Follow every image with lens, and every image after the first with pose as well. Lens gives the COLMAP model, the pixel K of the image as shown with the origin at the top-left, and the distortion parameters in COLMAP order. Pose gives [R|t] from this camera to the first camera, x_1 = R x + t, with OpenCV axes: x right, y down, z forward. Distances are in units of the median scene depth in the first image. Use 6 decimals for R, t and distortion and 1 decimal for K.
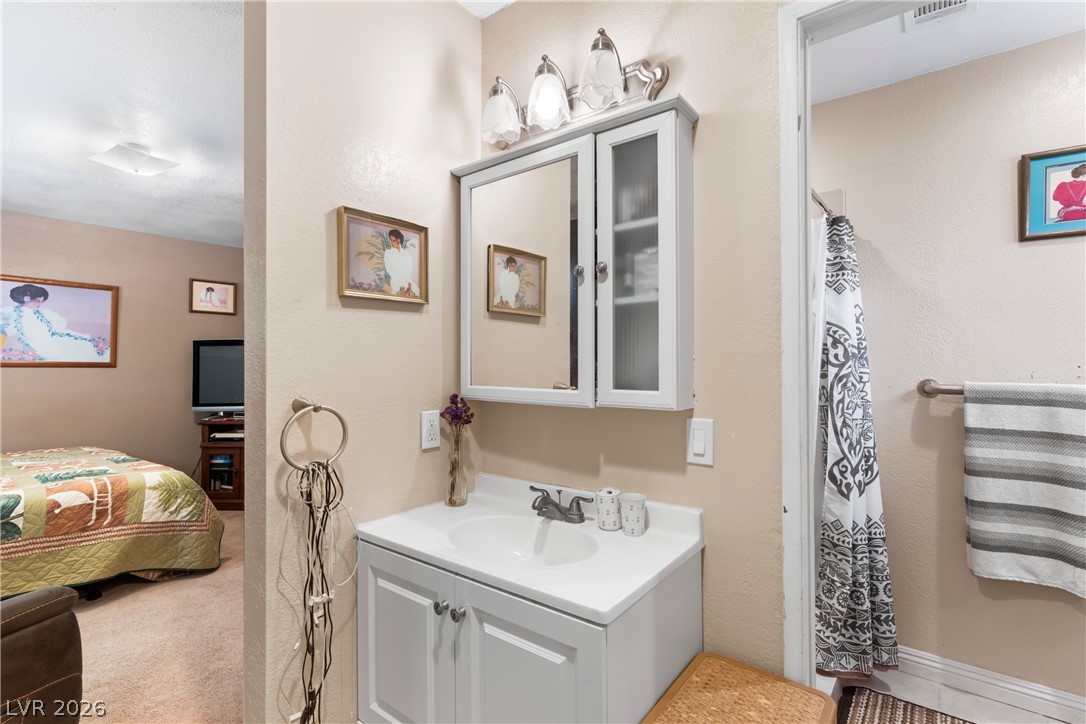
lens RADIAL K [[513.0, 0, 543.7], [0, 513.0, 359.1], [0, 0, 1]] dist [0.000749, 0.001358]
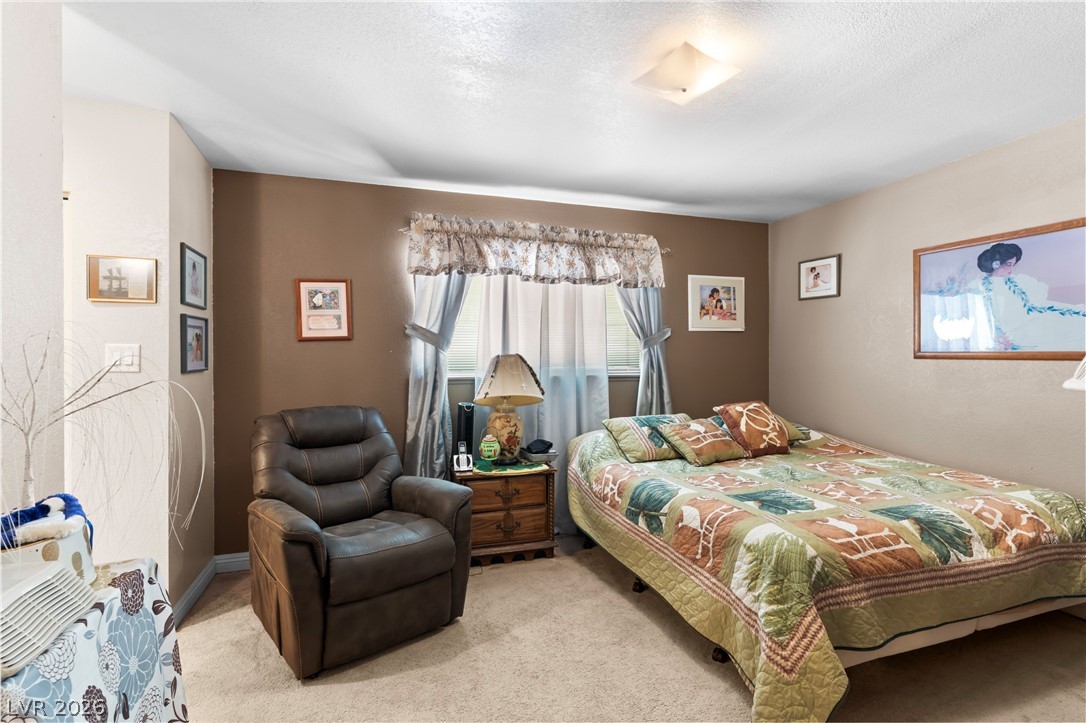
lens RADIAL K [[513.0, 0, 543.7], [0, 513.0, 358.6], [0, 0, 1]] dist [0.000749, 0.001358]
pose [[-0.553373, 0.002925, -0.832929, -0.076165], [0.016197, 0.999843, -0.007249, 0.011847], [0.832776, -0.017502, -0.553333, 1.146087]]
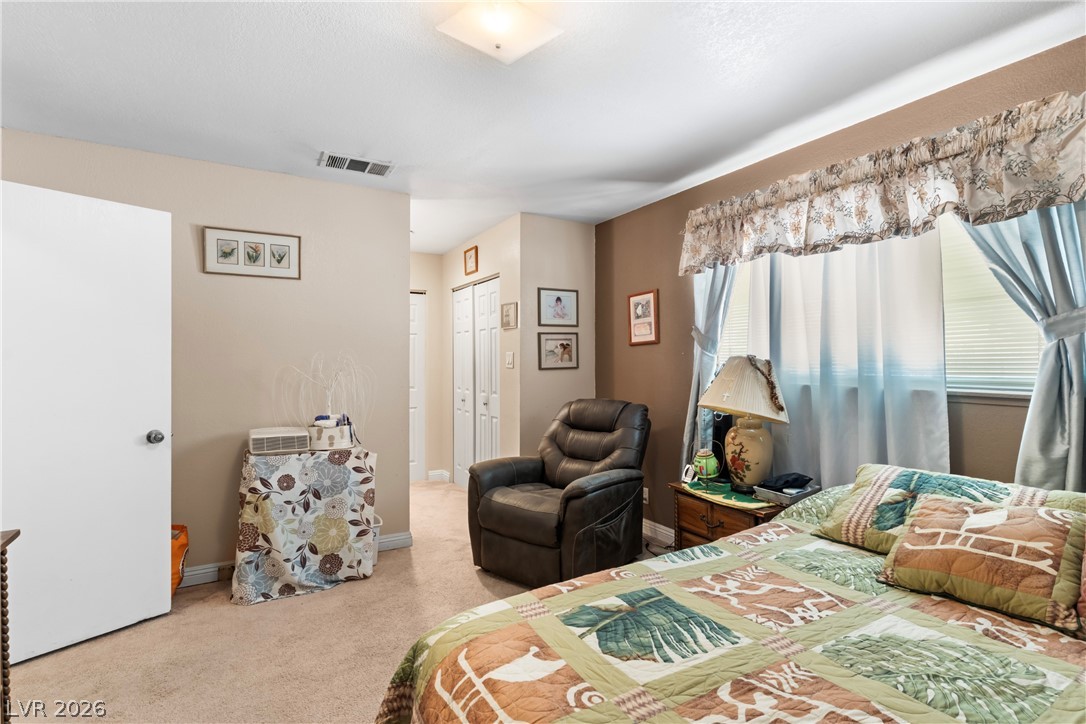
lens RADIAL K [[513.0, 0, 543.7], [0, 513.0, 359.1], [0, 0, 1]] dist [0.000749, 0.001358]
pose [[-0.928250, 0.004926, 0.371924, -0.971980], [-0.000444, 0.999897, -0.014352, 0.012034], [-0.371956, -0.013488, -0.928152, 1.428243]]
